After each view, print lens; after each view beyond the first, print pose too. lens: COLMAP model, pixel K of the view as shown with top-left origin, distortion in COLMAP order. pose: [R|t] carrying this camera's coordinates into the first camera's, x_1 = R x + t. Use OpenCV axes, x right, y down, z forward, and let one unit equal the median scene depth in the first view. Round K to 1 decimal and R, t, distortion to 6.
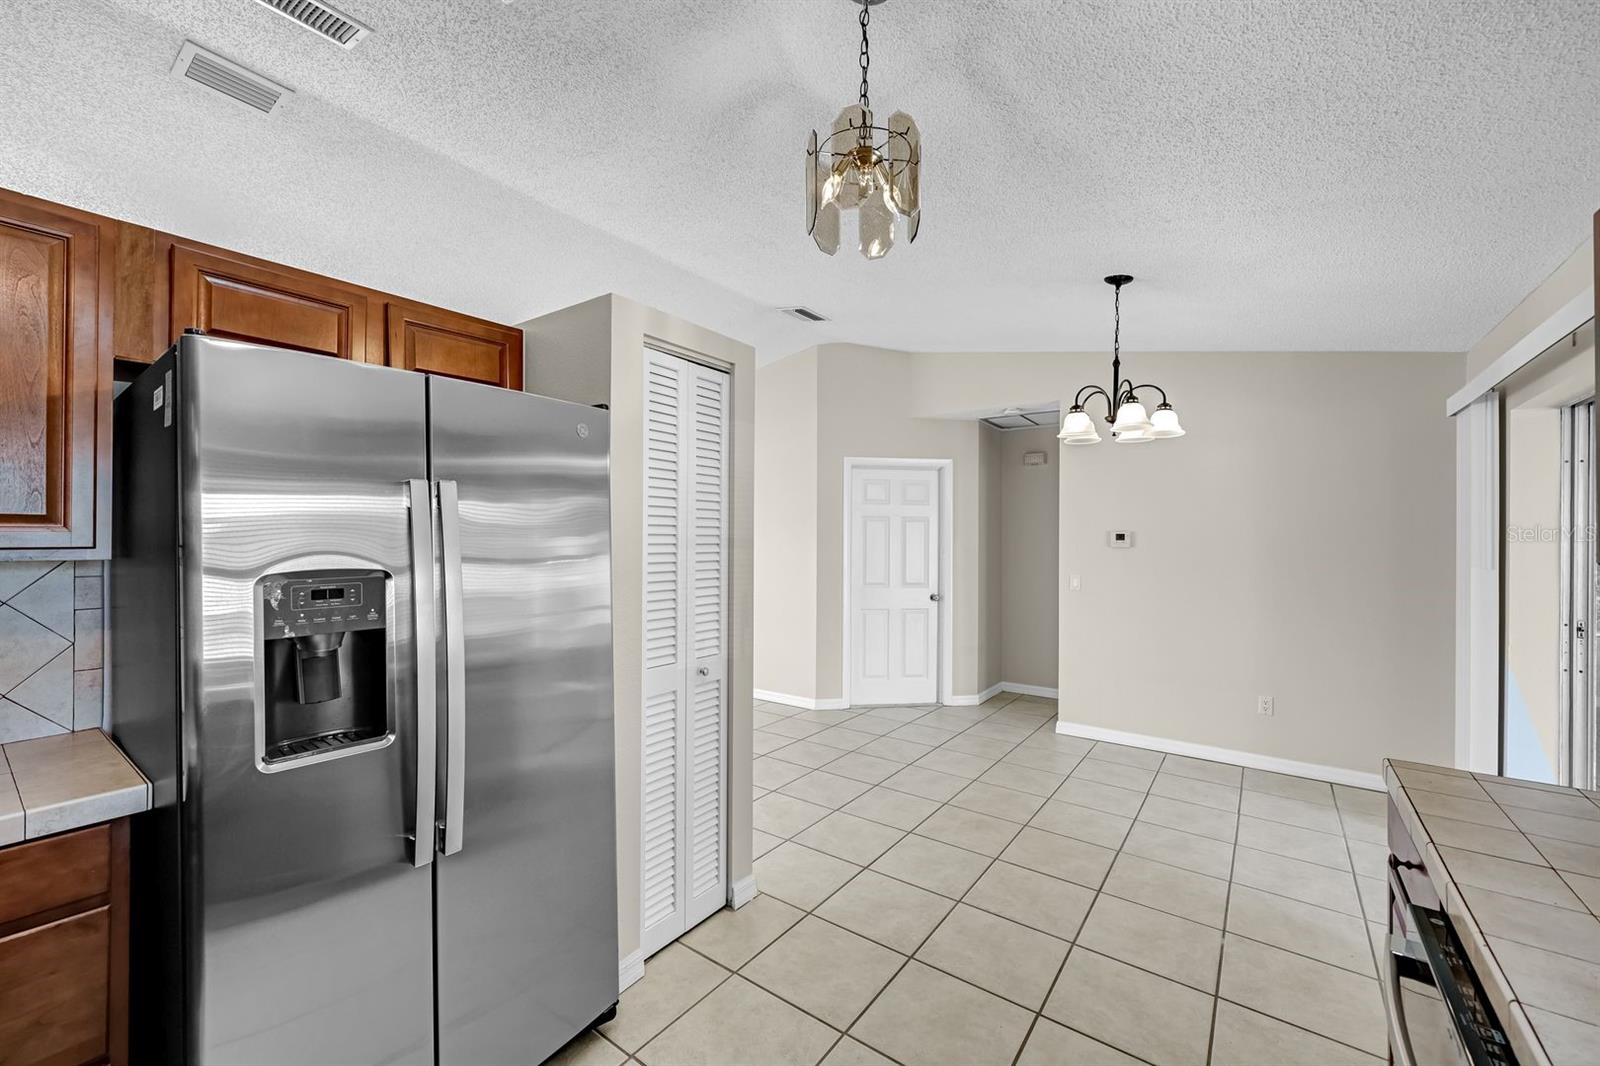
lens RADIAL K [[649.2, 0, 779.3], [0, 649.2, 535.8], [0, 0, 1]] dist [-0.000950, 0.000002]
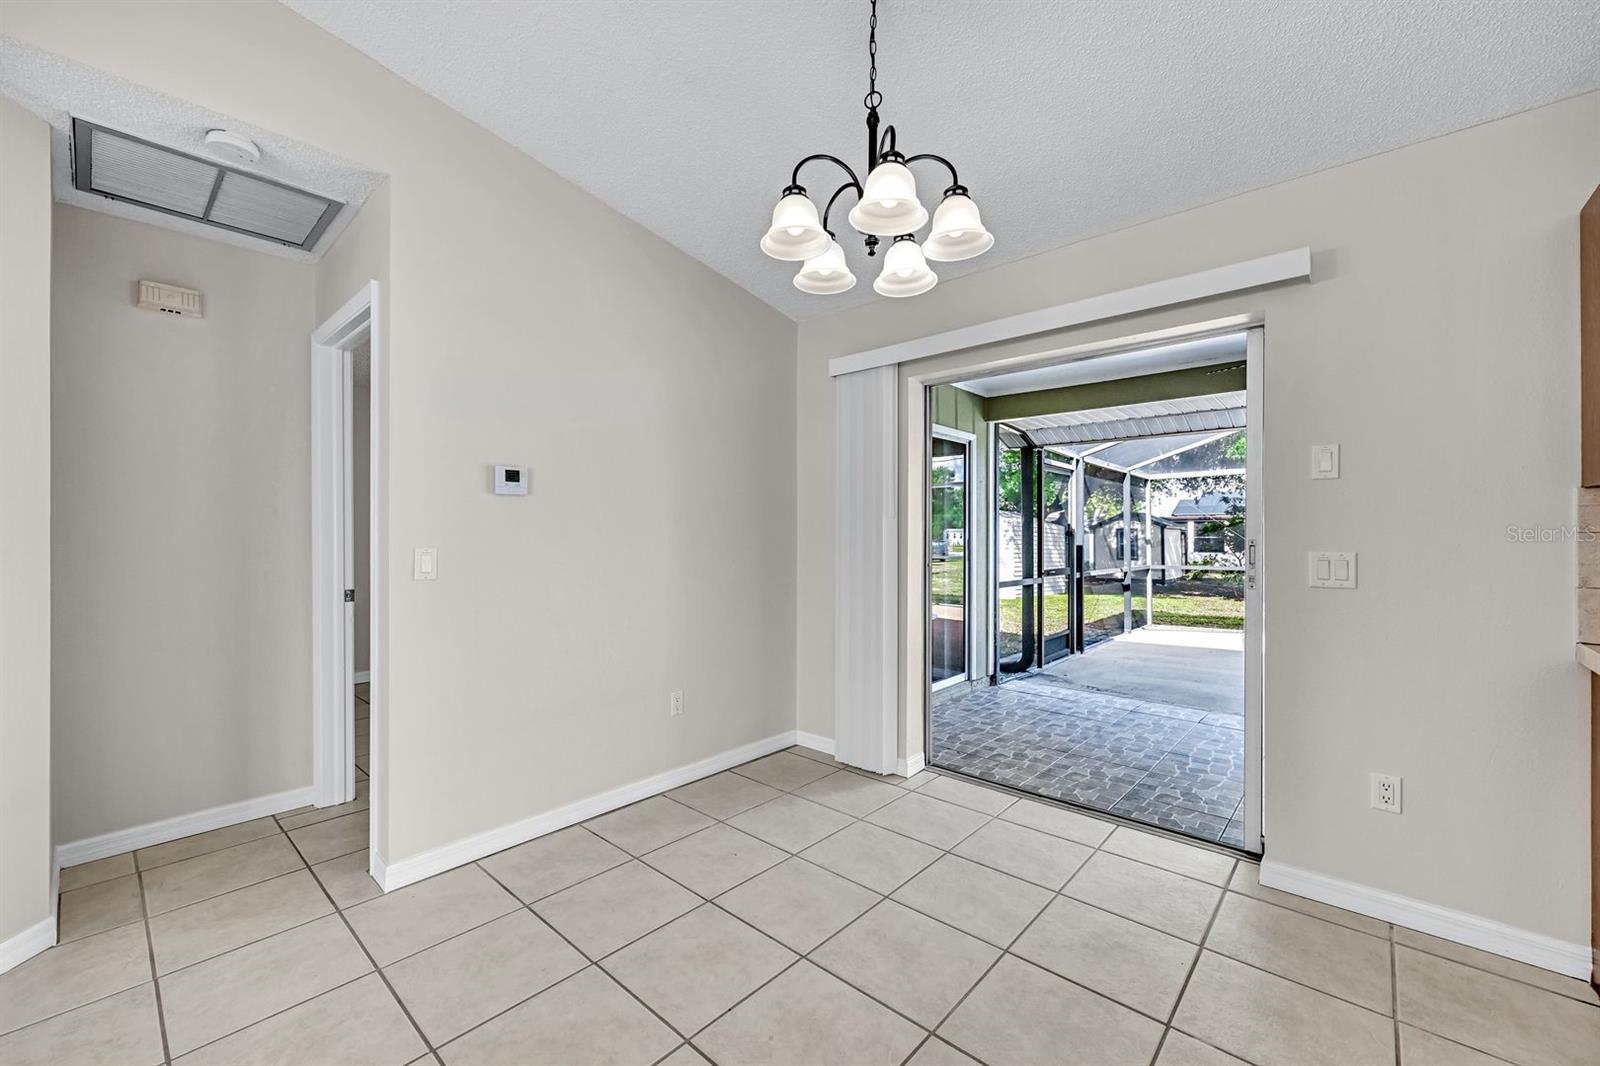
lens RADIAL K [[640.0, 0, 796.8], [0, 640.0, 535.0], [0, 0, 1]] dist [-0.001159, -0.000111]
pose [[0.082754, -0.002147, 0.996568, -0.005961], [0.001842, 0.999996, 0.002001, 0.070584], [-0.996568, 0.001670, 0.082758, 0.970332]]
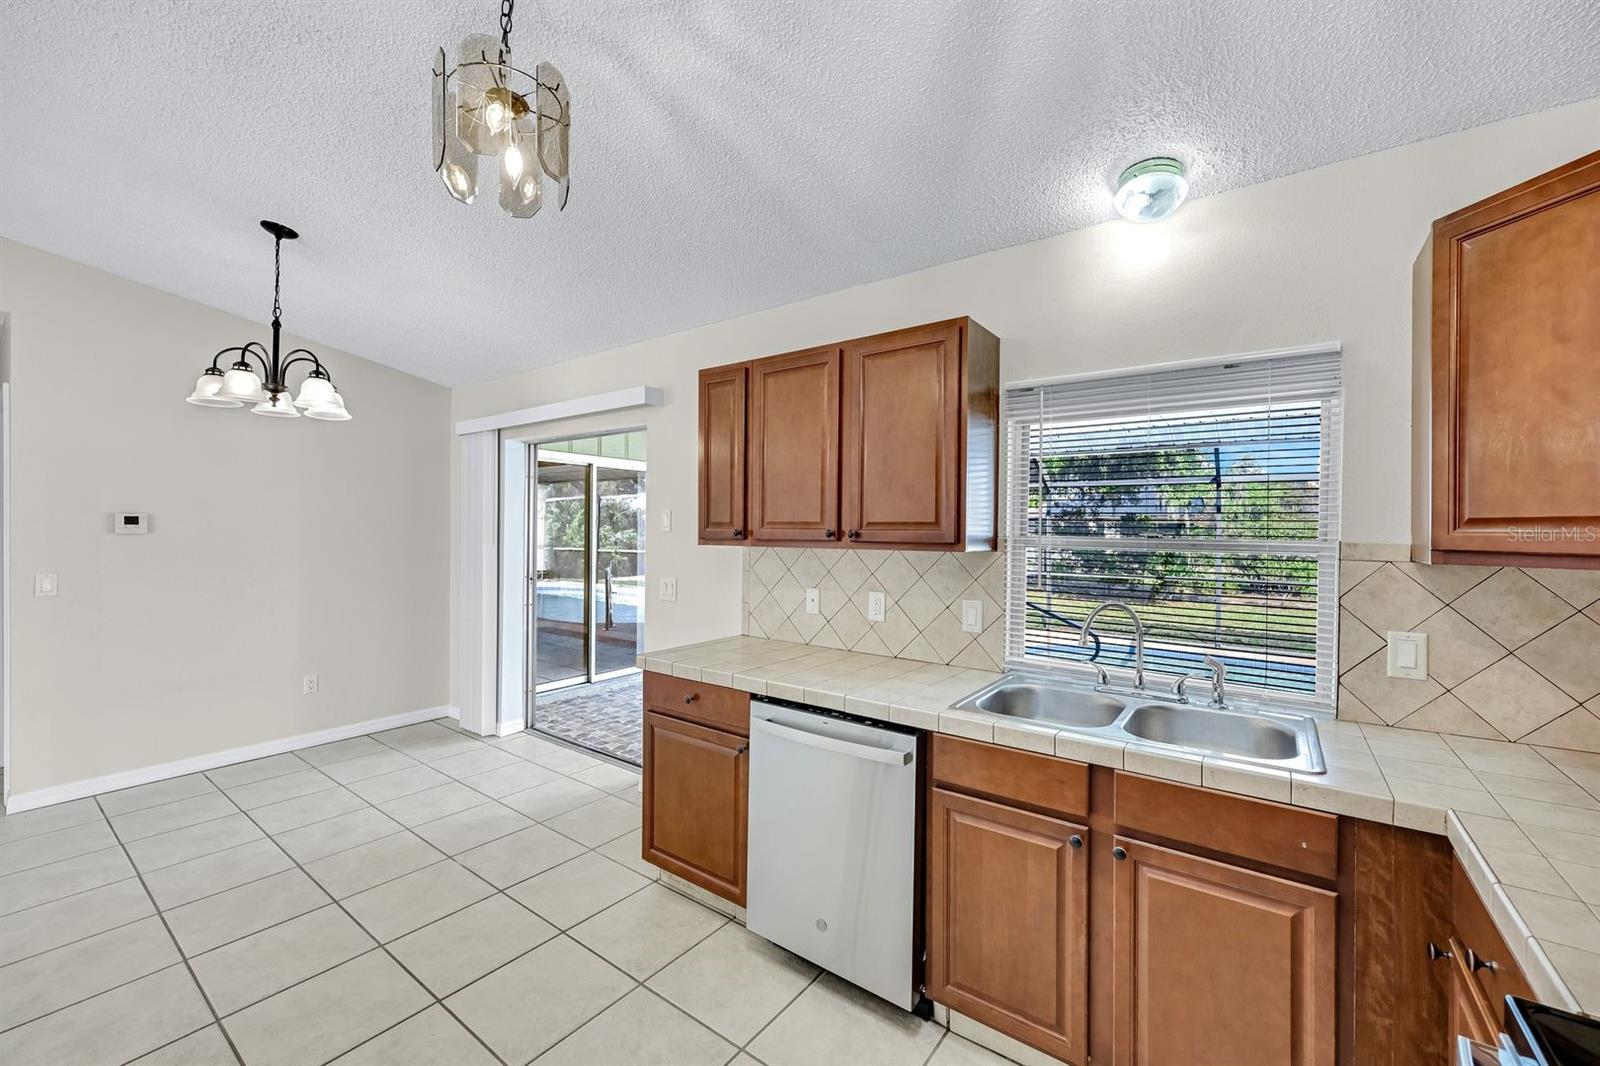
lens RADIAL K [[632.1, 0, 791.0], [0, 632.1, 533.0], [0, 0, 1]] dist [0.001678, 0.000158]
pose [[-0.006714, -0.007217, 0.999951, -0.329220], [-0.005105, 0.999961, 0.007183, 0.009089], [-0.999964, -0.005057, -0.006750, 0.291248]]
